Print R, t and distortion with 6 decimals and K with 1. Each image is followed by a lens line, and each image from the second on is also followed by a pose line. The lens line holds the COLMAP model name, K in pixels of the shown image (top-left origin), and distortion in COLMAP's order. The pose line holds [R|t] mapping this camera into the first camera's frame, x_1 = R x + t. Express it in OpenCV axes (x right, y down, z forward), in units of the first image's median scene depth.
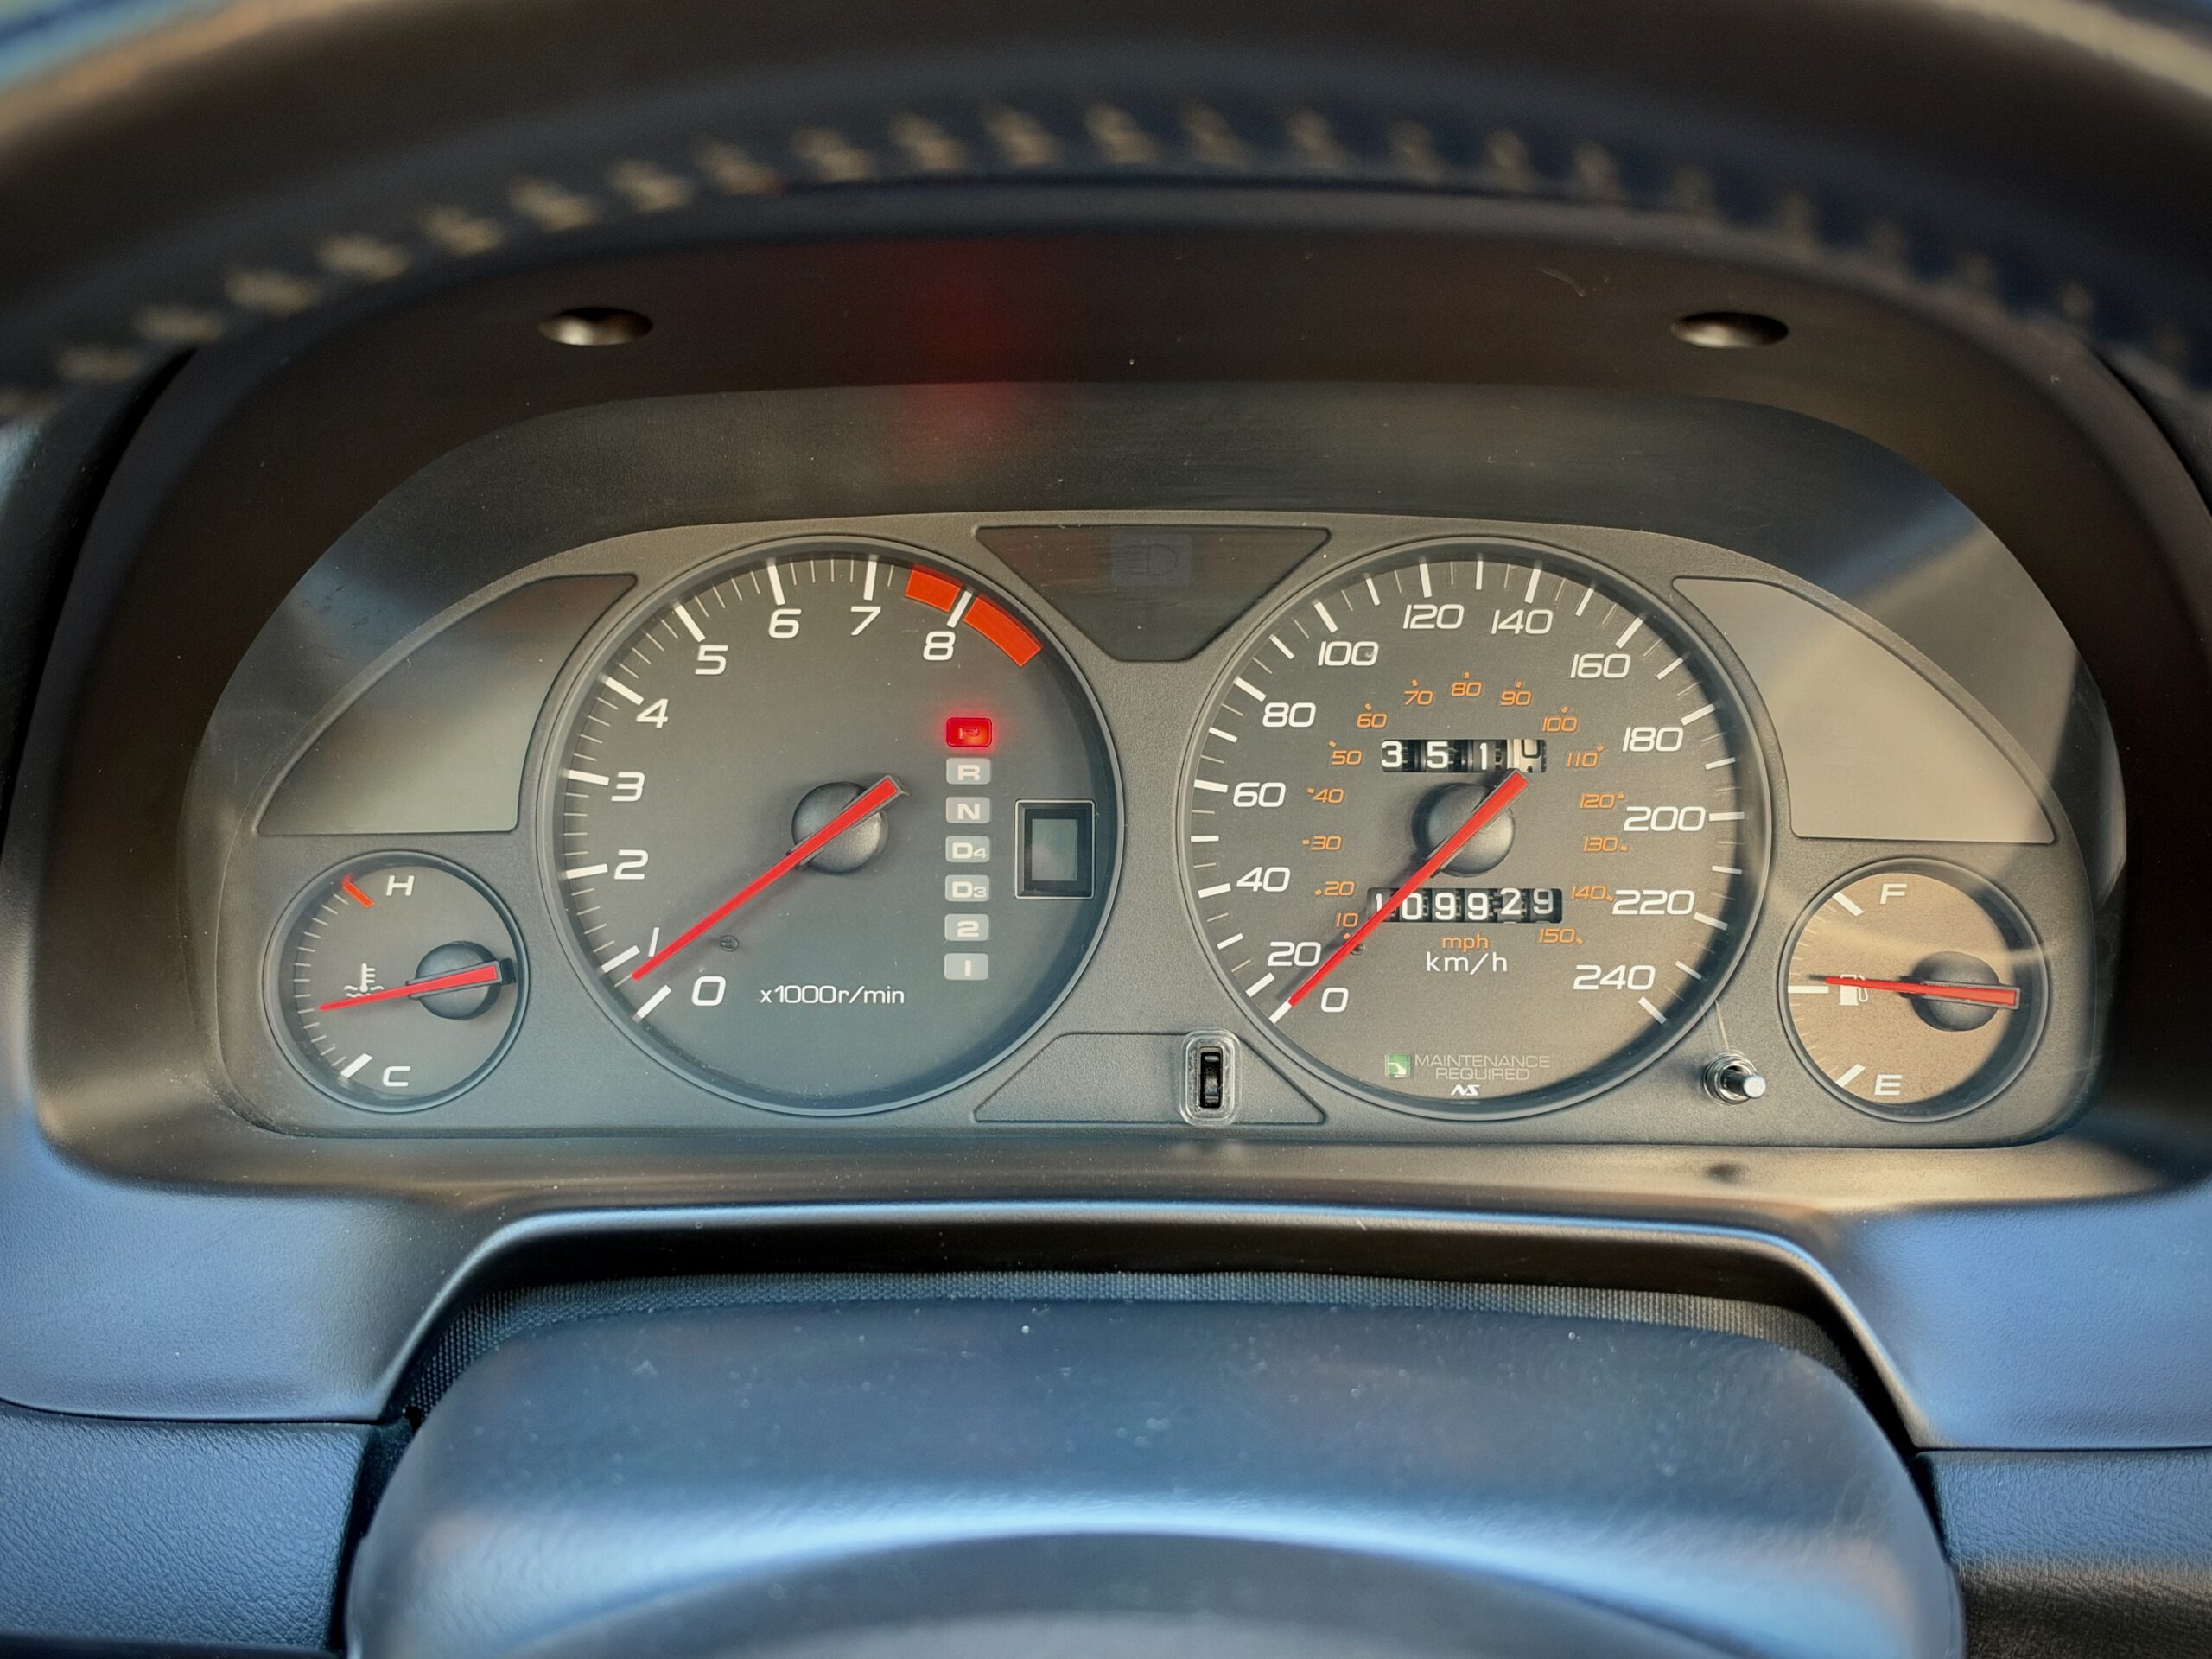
lens RADIAL K [[2743.8, 0, 1106.0], [0, 2743.8, 829.5], [0, 0, 1]] dist [0.185256, 0.002190]
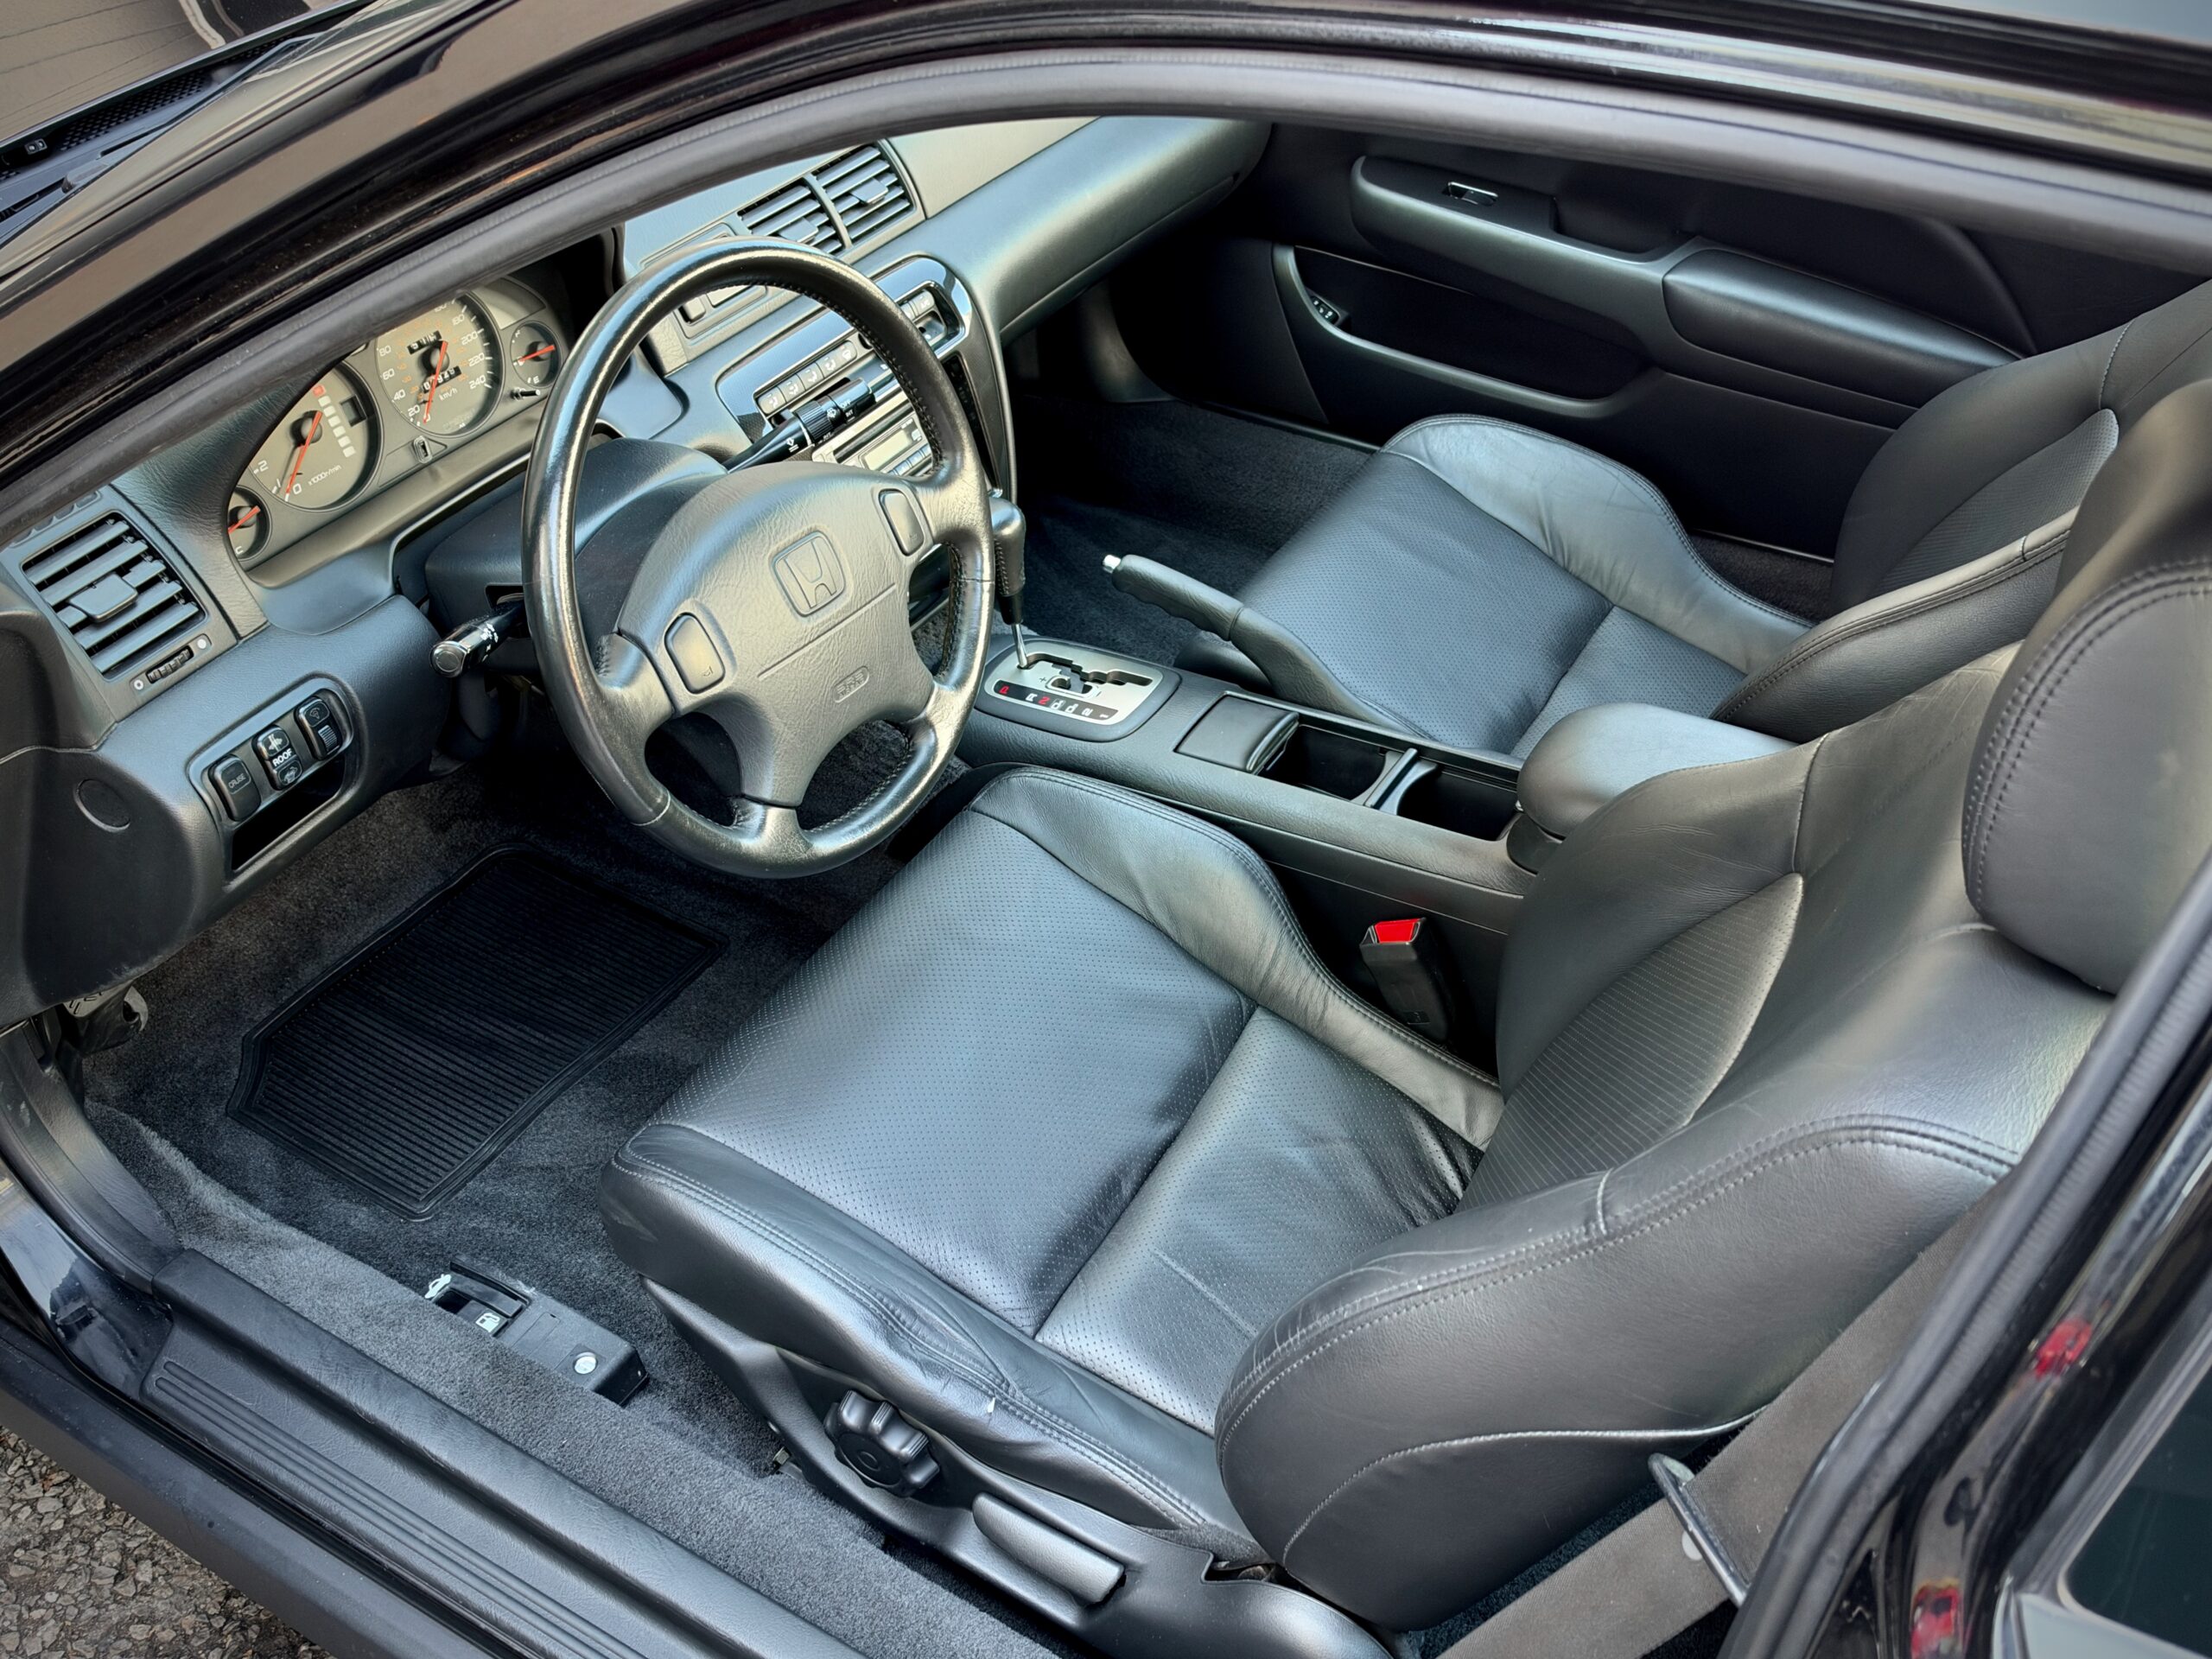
lens RADIAL K [[2001.0, 0, 1112.4], [0, 2001.0, 862.8], [0, 0, 1]] dist [0.137988, -0.393092]
pose [[0.475309, -0.564249, 0.675059, -1.681207], [0.232064, 0.820501, 0.522421, -0.666268], [-0.848662, -0.091654, 0.520934, -1.292842]]
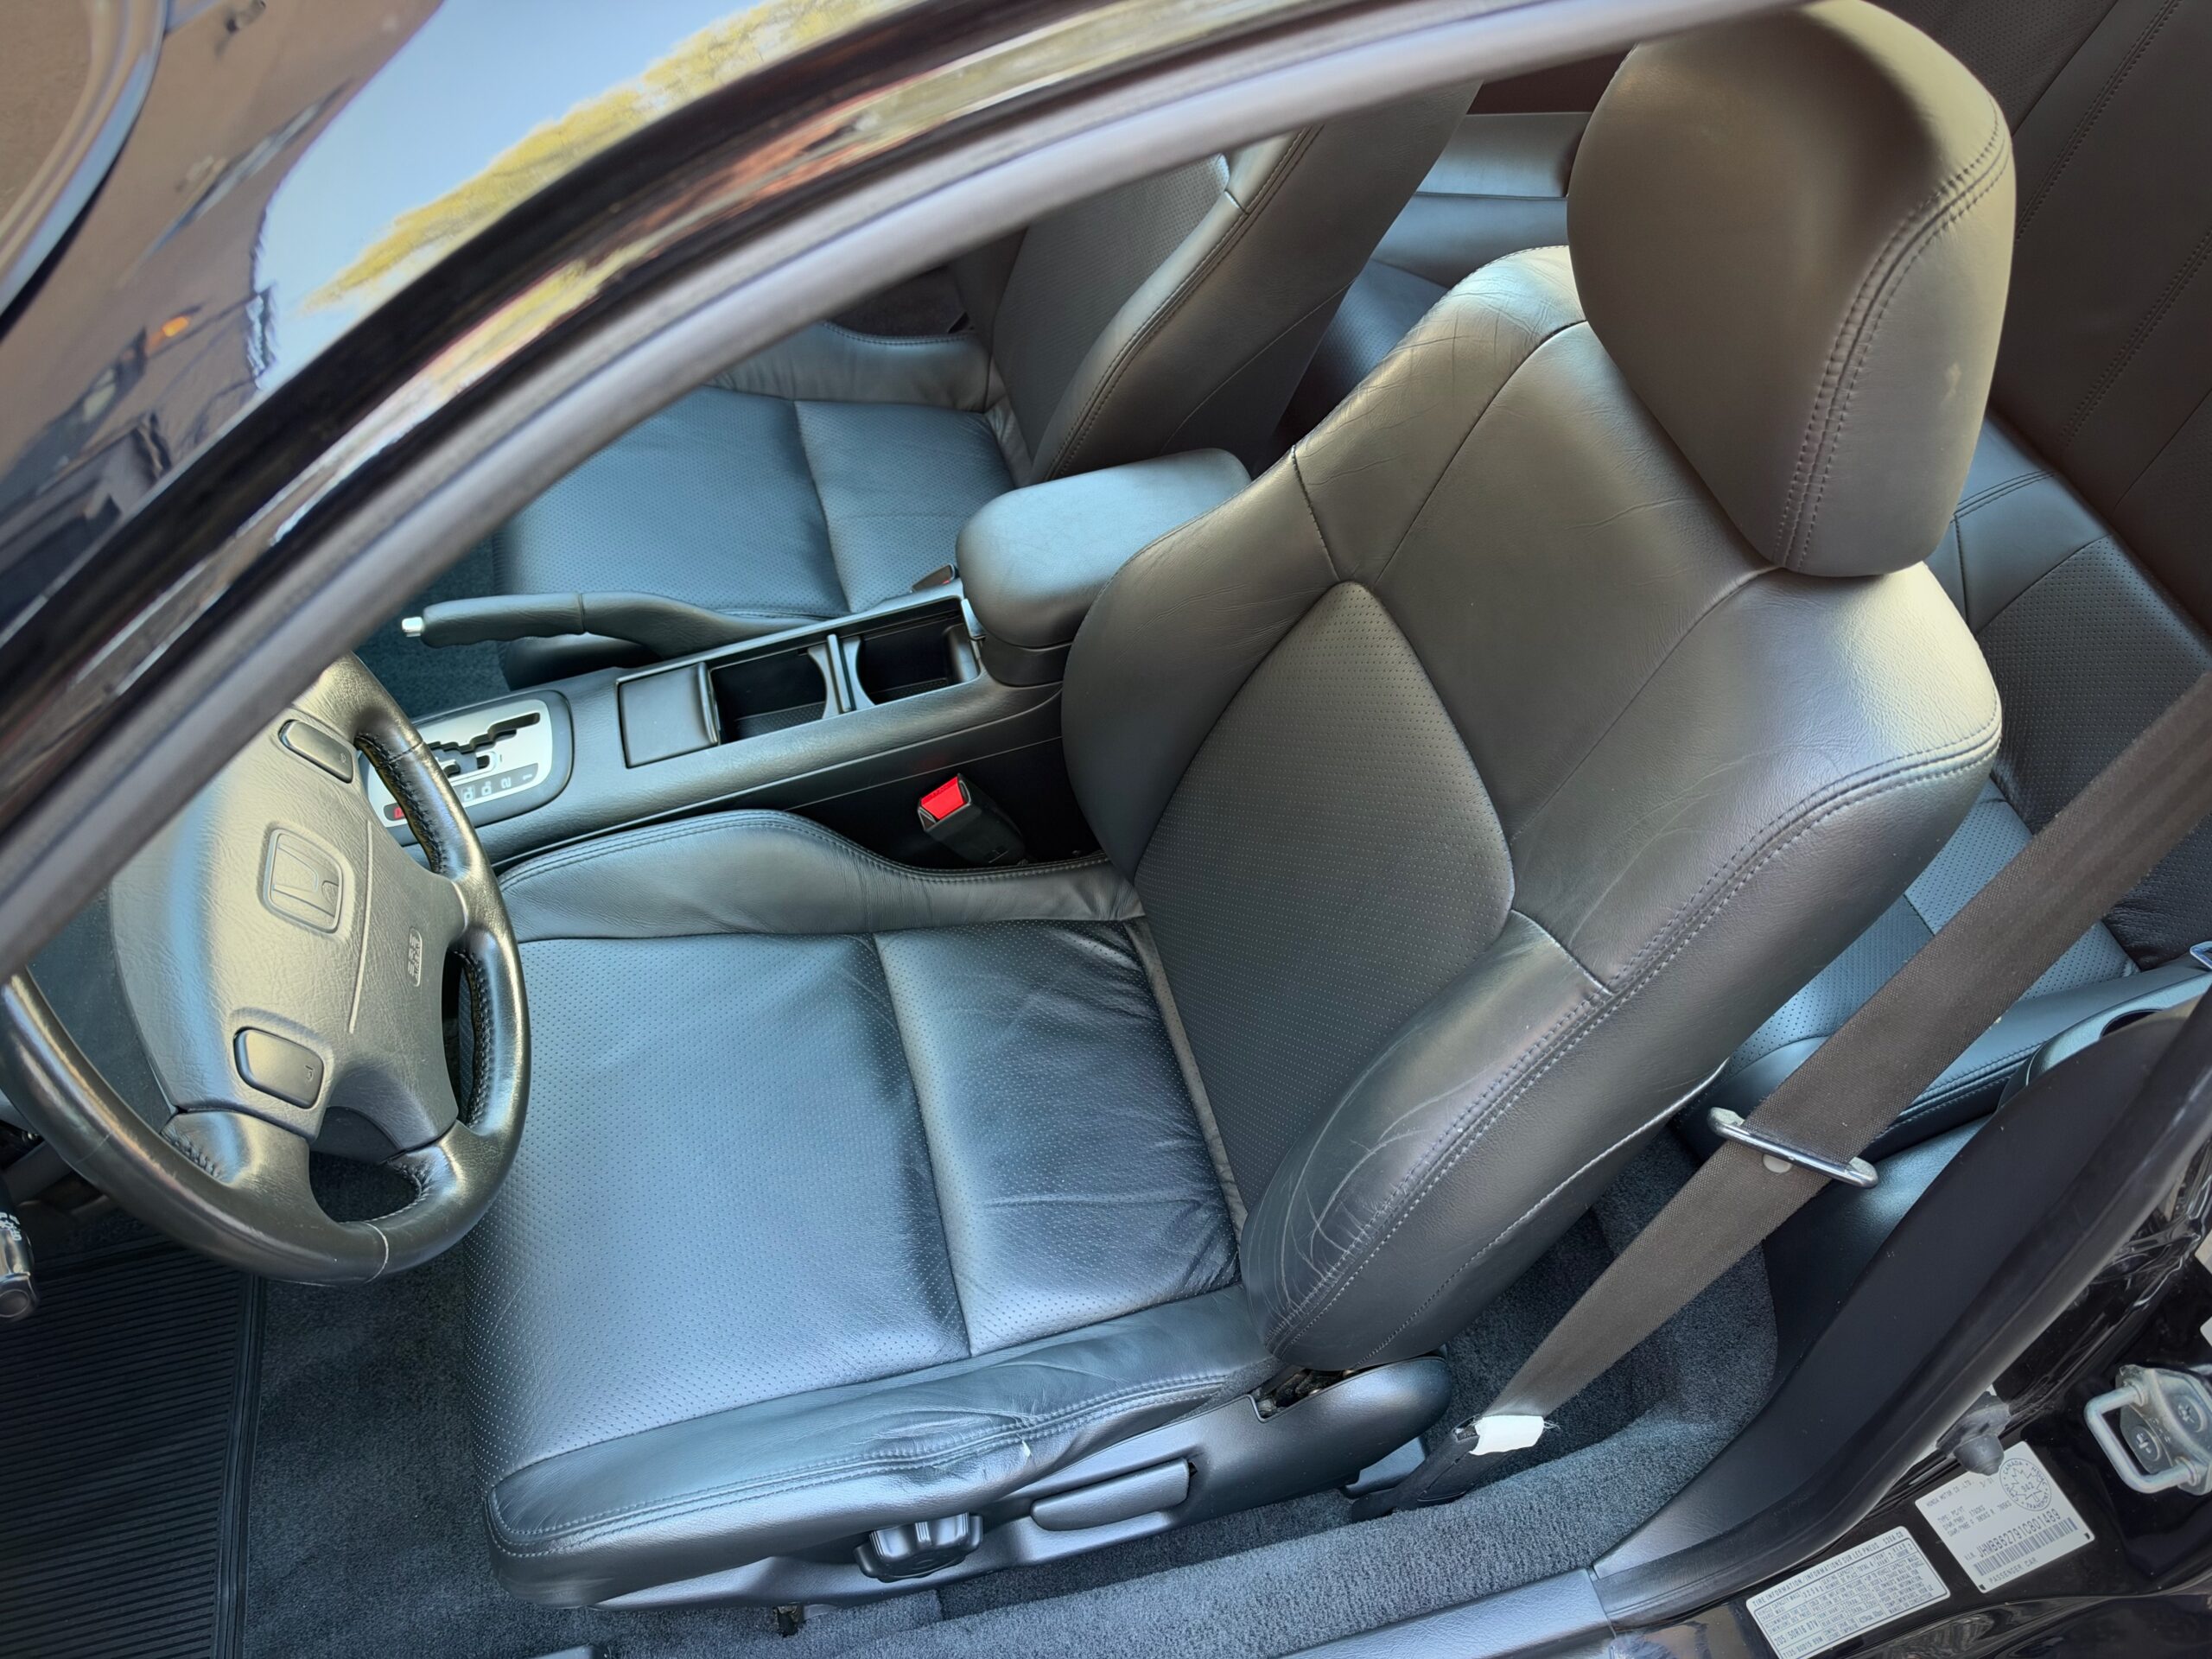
lens RADIAL K [[1596.4, 0, 1106.0], [0, 1596.4, 829.5], [0, 0, 1]] dist [0.133611, -0.238404]
pose [[-0.292813, -0.751526, 0.591159, -1.109142], [0.286022, 0.521105, 0.804140, -0.815058], [-0.912388, 0.404547, 0.062366, -0.489320]]
